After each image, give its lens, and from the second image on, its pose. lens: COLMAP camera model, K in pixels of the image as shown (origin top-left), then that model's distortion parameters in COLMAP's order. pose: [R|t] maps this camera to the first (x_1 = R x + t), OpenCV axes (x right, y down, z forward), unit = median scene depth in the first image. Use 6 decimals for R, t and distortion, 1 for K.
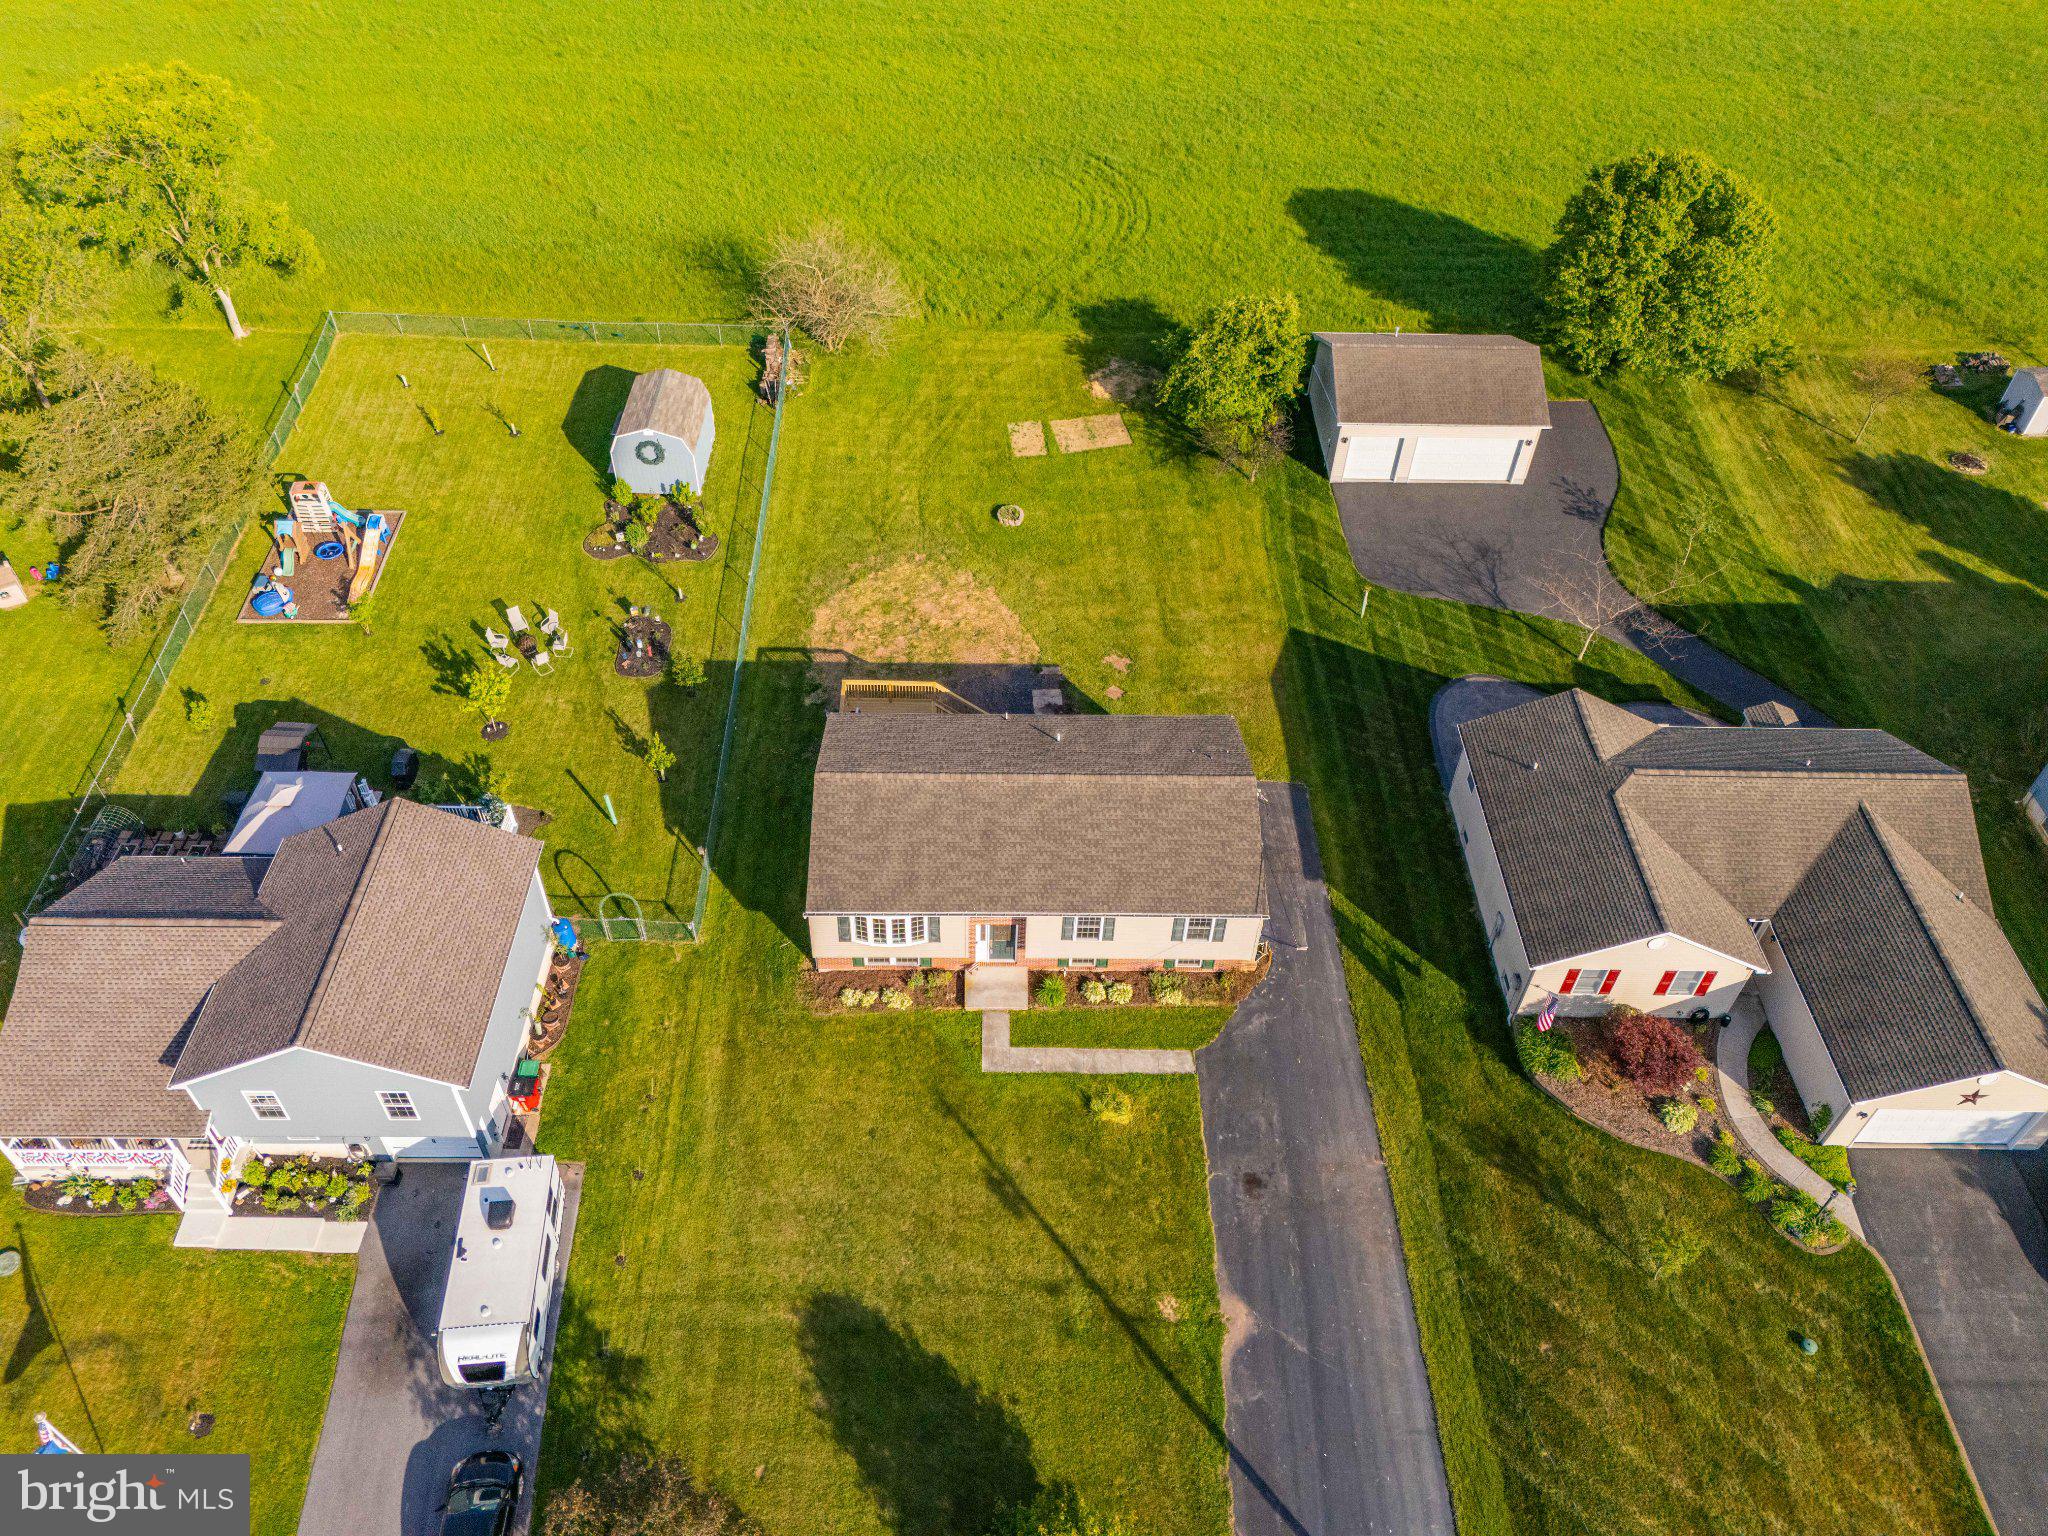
lens RADIAL K [[1495.0, 0, 1027.9], [0, 1495.0, 771.8], [0, 0, 1]] dist [0.103070, -0.121984]
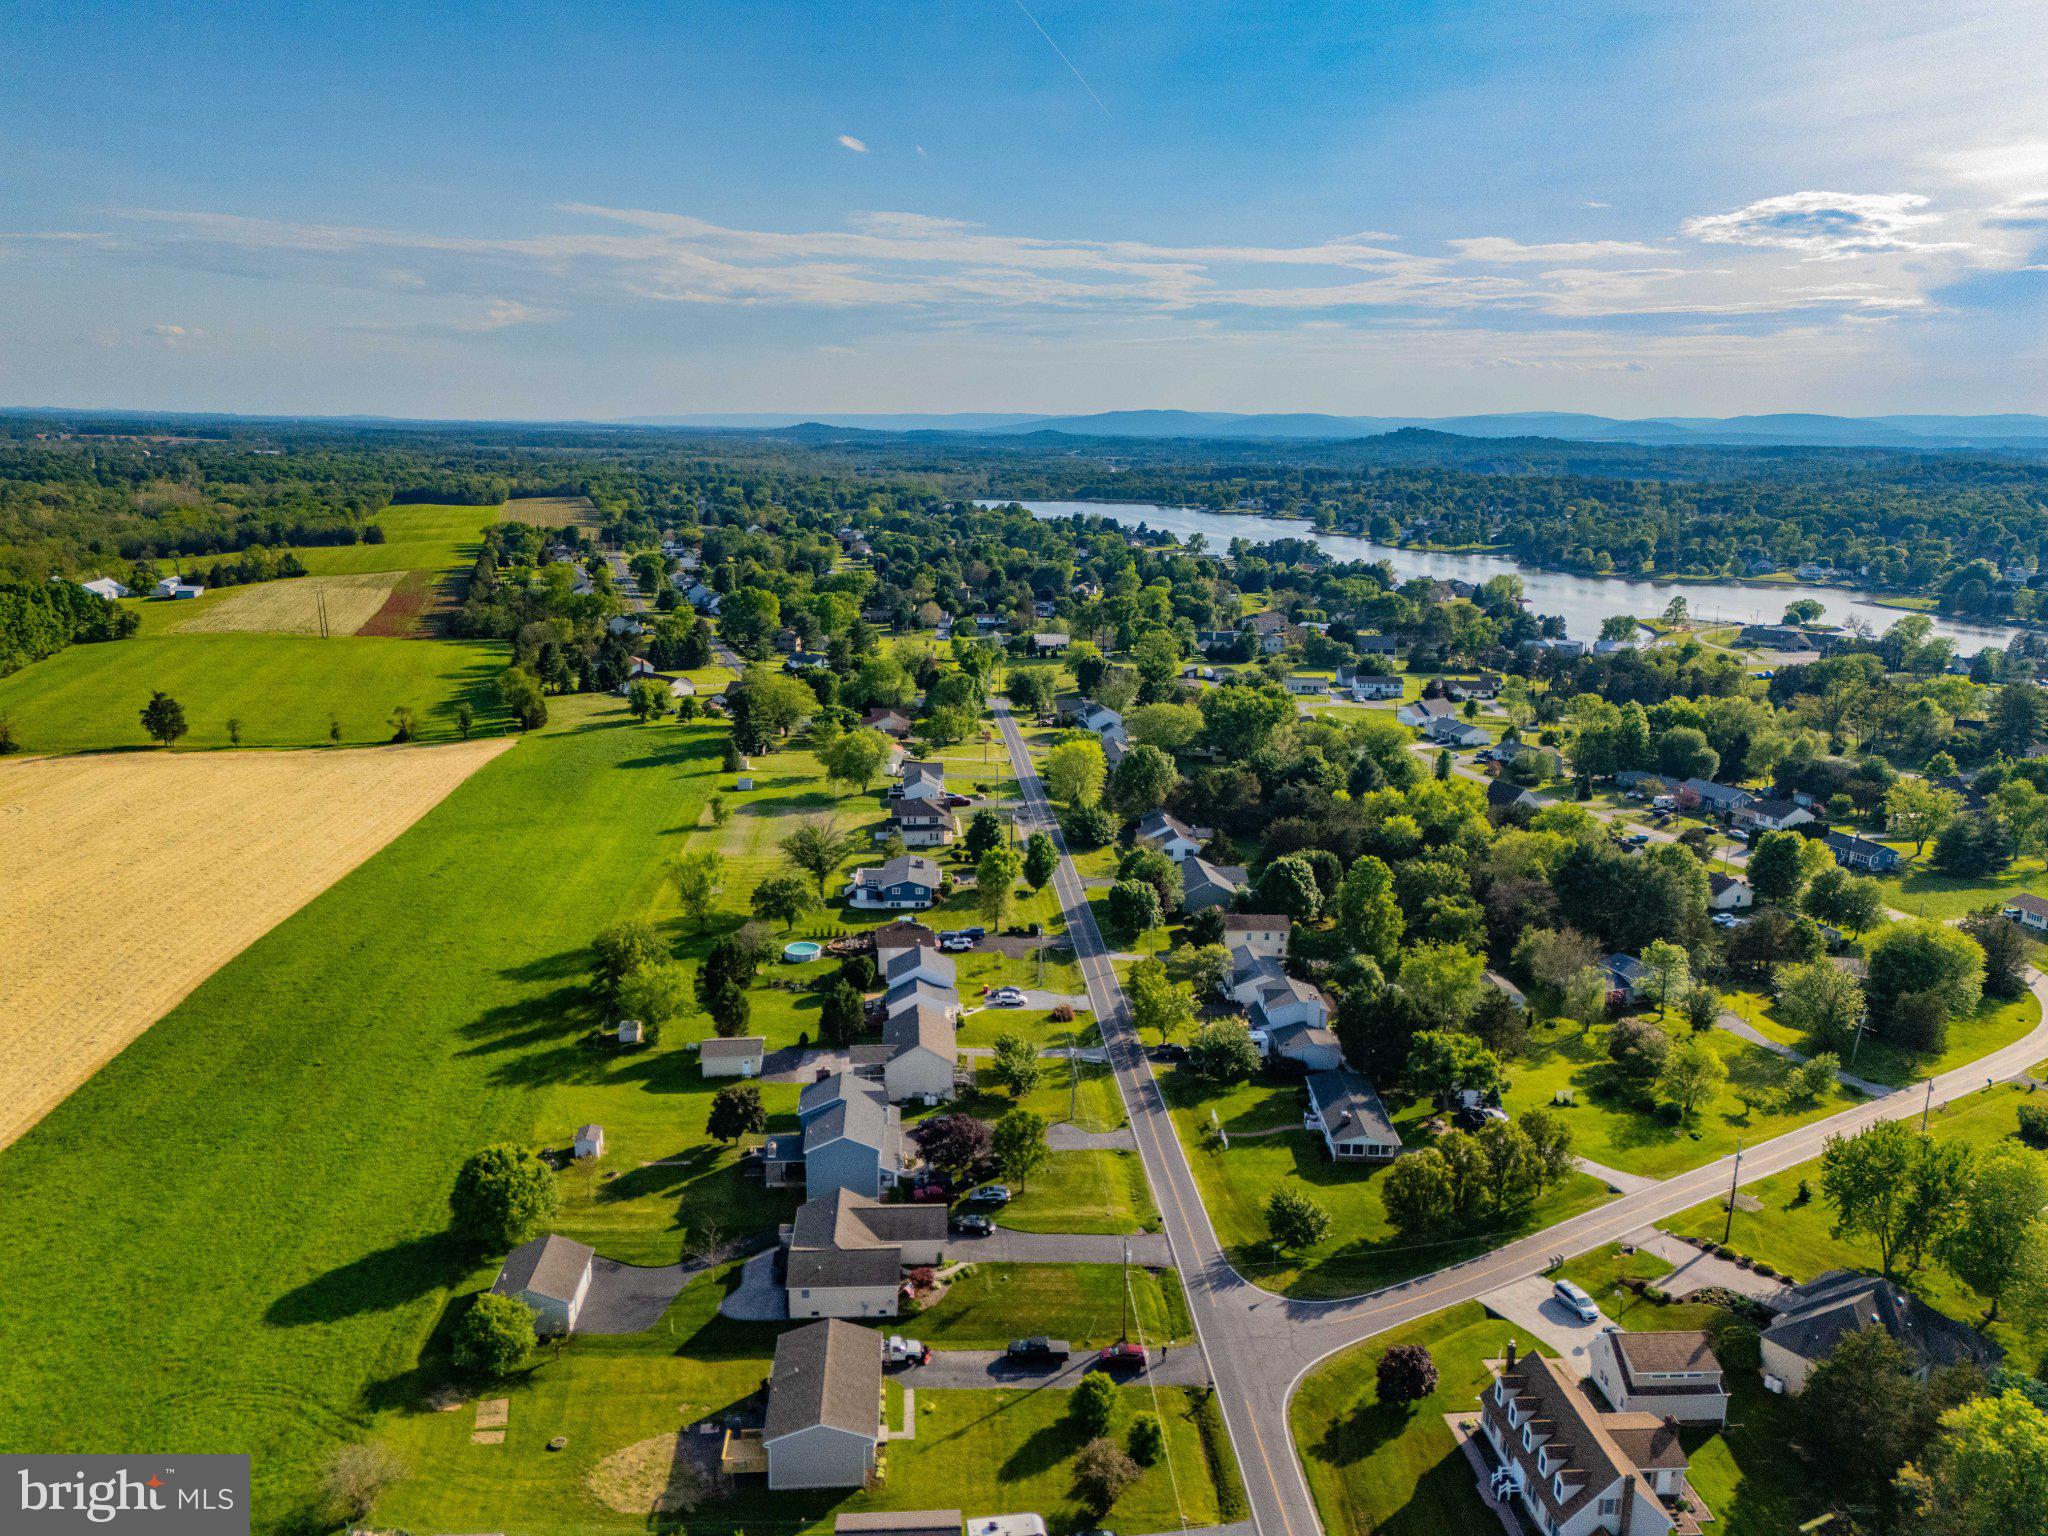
lens RADIAL K [[1495.0, 0, 1027.9], [0, 1495.0, 771.8], [0, 0, 1]] dist [0.103070, -0.121984]
pose [[-0.069666, -0.254343, 0.964602, -2.085942], [0.694000, 0.682244, 0.230014, -0.969002], [-0.716596, 0.685458, 0.128985, -0.273397]]
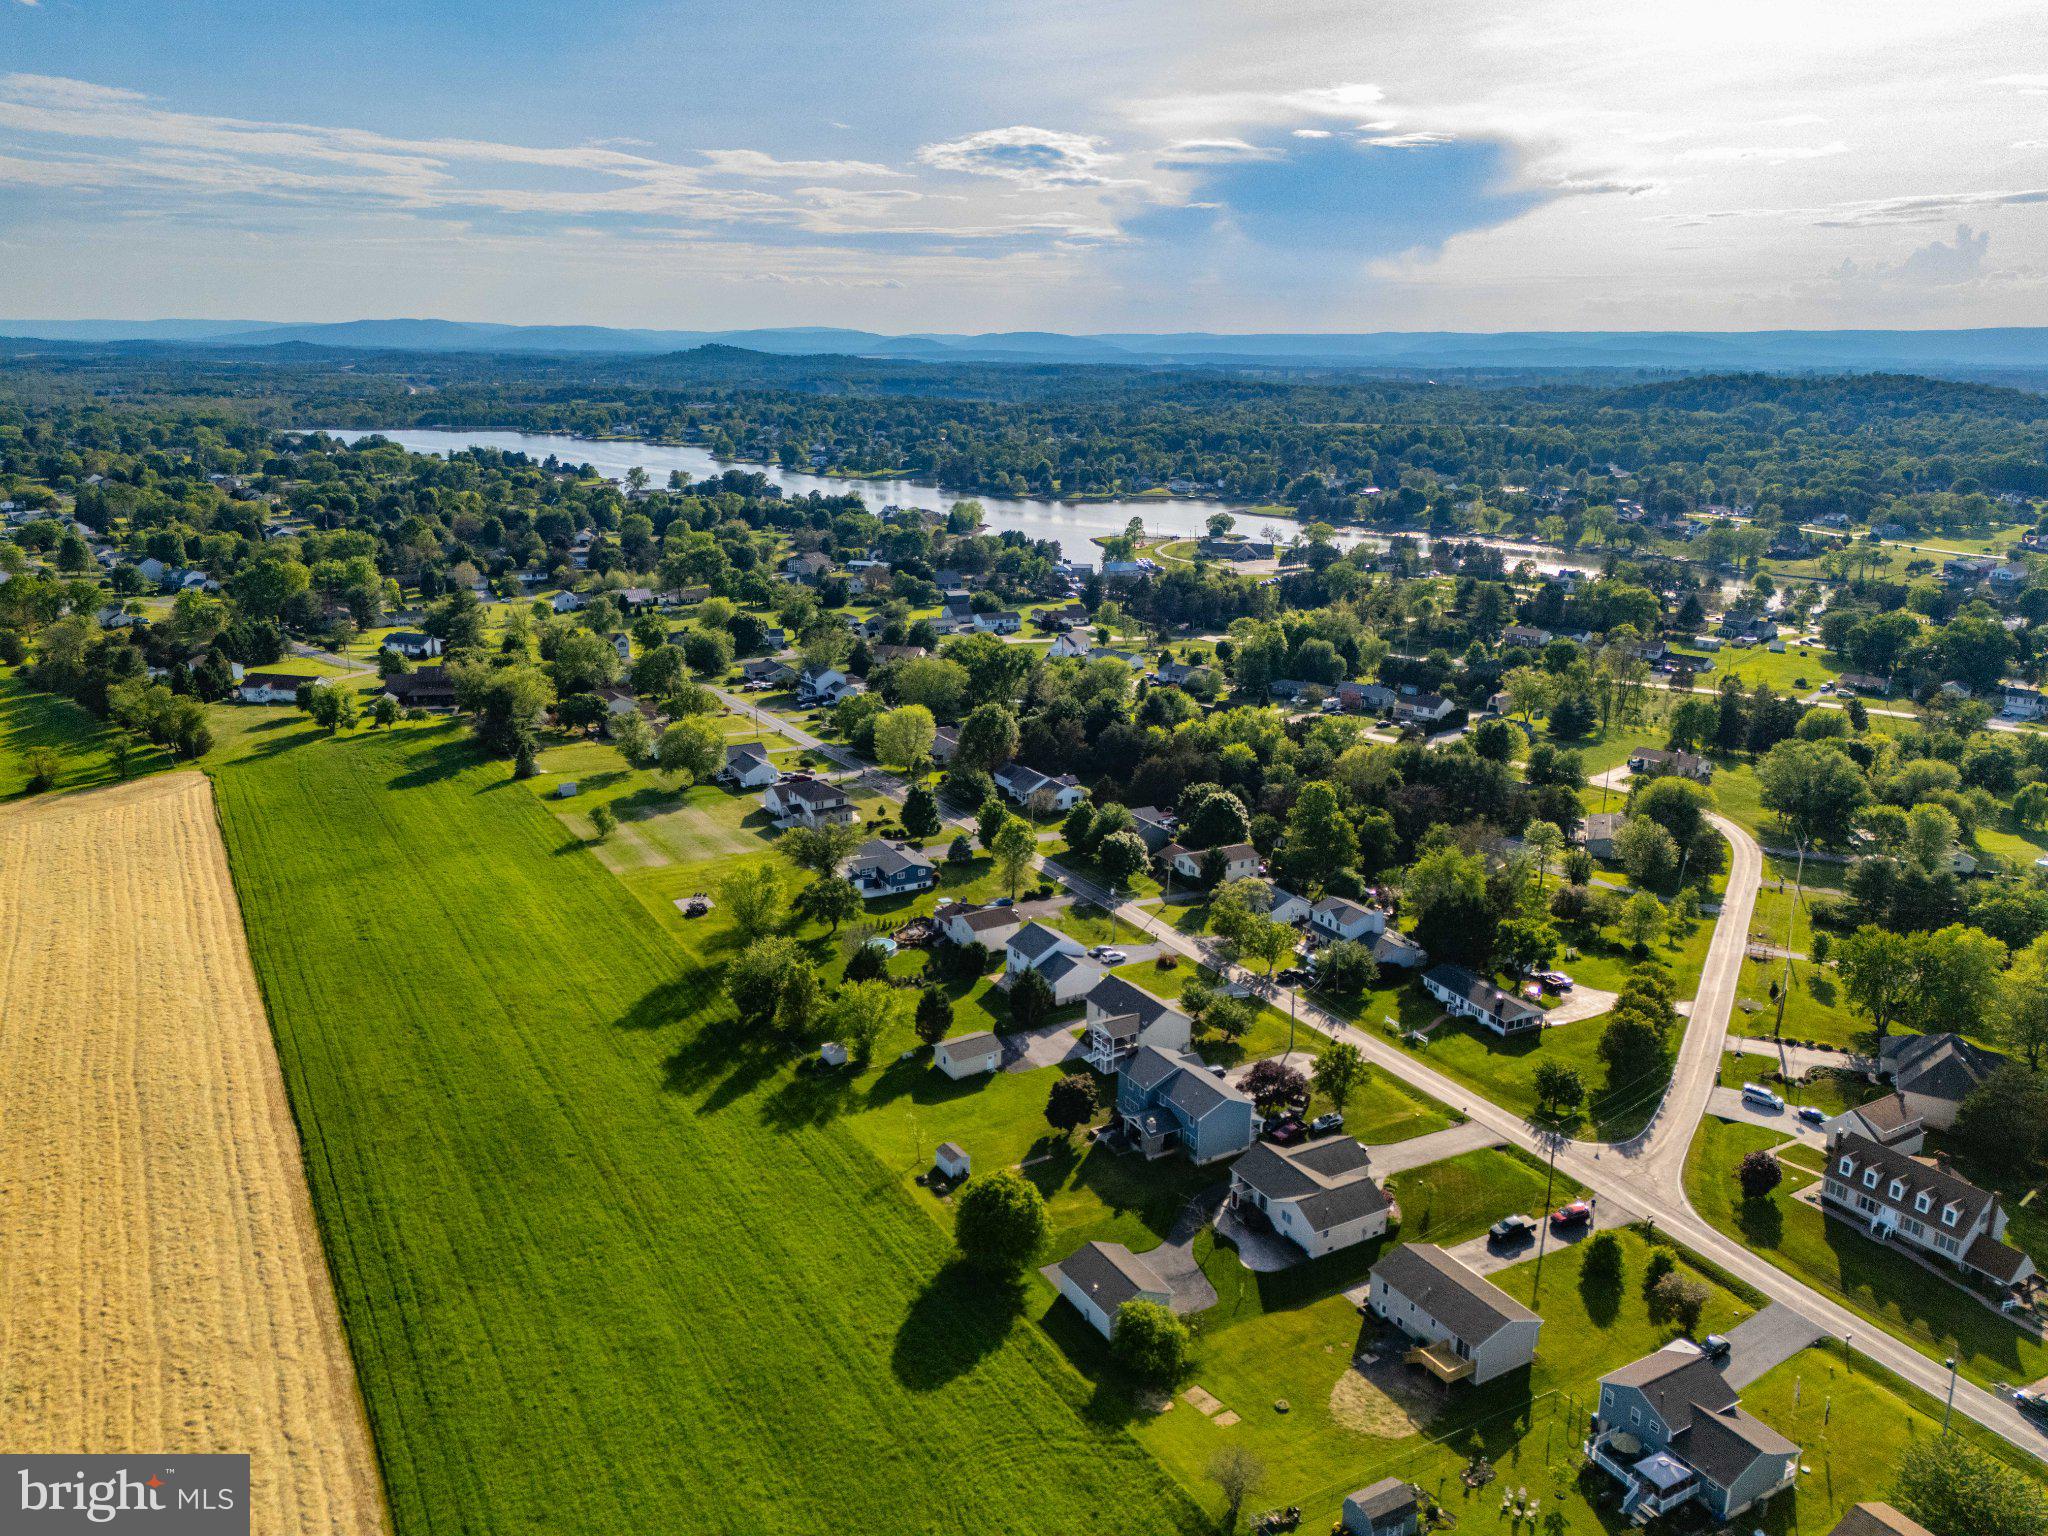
lens RADIAL K [[1504.0, 0, 1024.4], [0, 1504.0, 762.9], [0, 0, 1]] dist [0.081237, -0.078239]
pose [[-0.505716, -0.263361, 0.821518, -1.666013], [0.590786, 0.588212, 0.552248, -2.572595], [-0.628667, 0.764623, -0.141878, 1.061716]]
